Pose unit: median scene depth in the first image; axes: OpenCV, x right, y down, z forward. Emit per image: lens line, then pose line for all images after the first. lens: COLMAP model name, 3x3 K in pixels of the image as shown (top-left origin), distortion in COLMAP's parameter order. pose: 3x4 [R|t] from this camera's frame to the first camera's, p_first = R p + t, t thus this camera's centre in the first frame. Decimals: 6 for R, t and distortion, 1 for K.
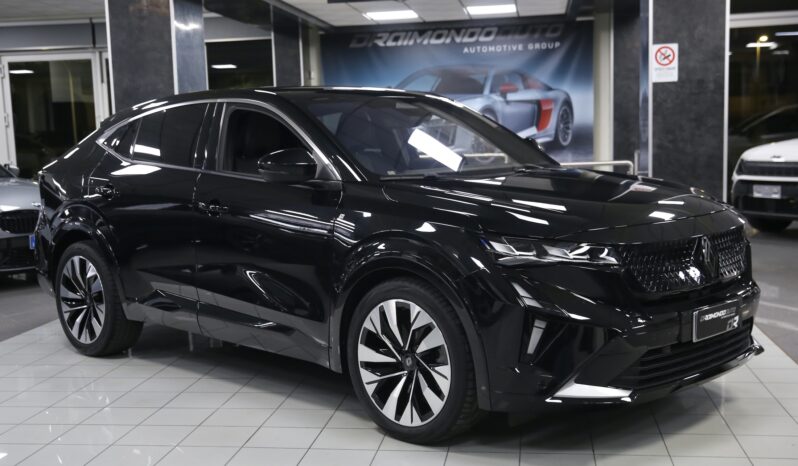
lens RADIAL K [[996.6, 0, 399.0], [0, 996.6, 233.0], [0, 0, 1]] dist [0.028283, 0.024339]
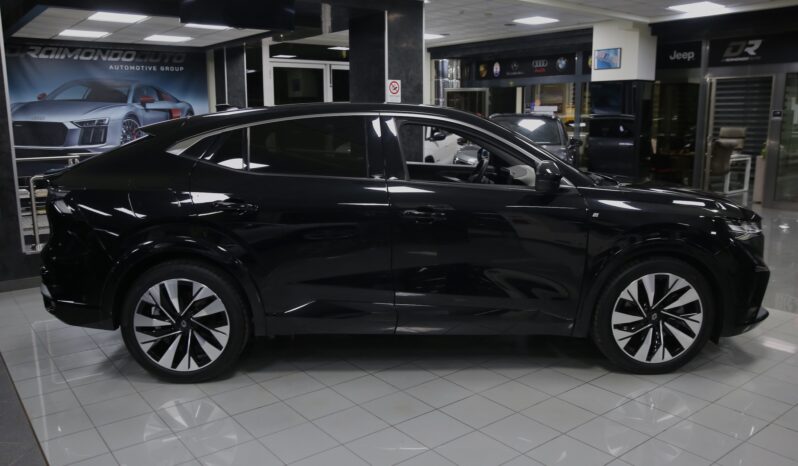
lens RADIAL K [[628.3, 0, 398.2], [0, 628.3, 216.8], [0, 0, 1]] dist [-0.101541, 0.090460]
pose [[0.686177, -0.083251, 0.722655, -0.261425], [0.054937, 0.996523, 0.062638, -0.025236], [-0.725357, -0.003280, 0.688365, 0.210062]]
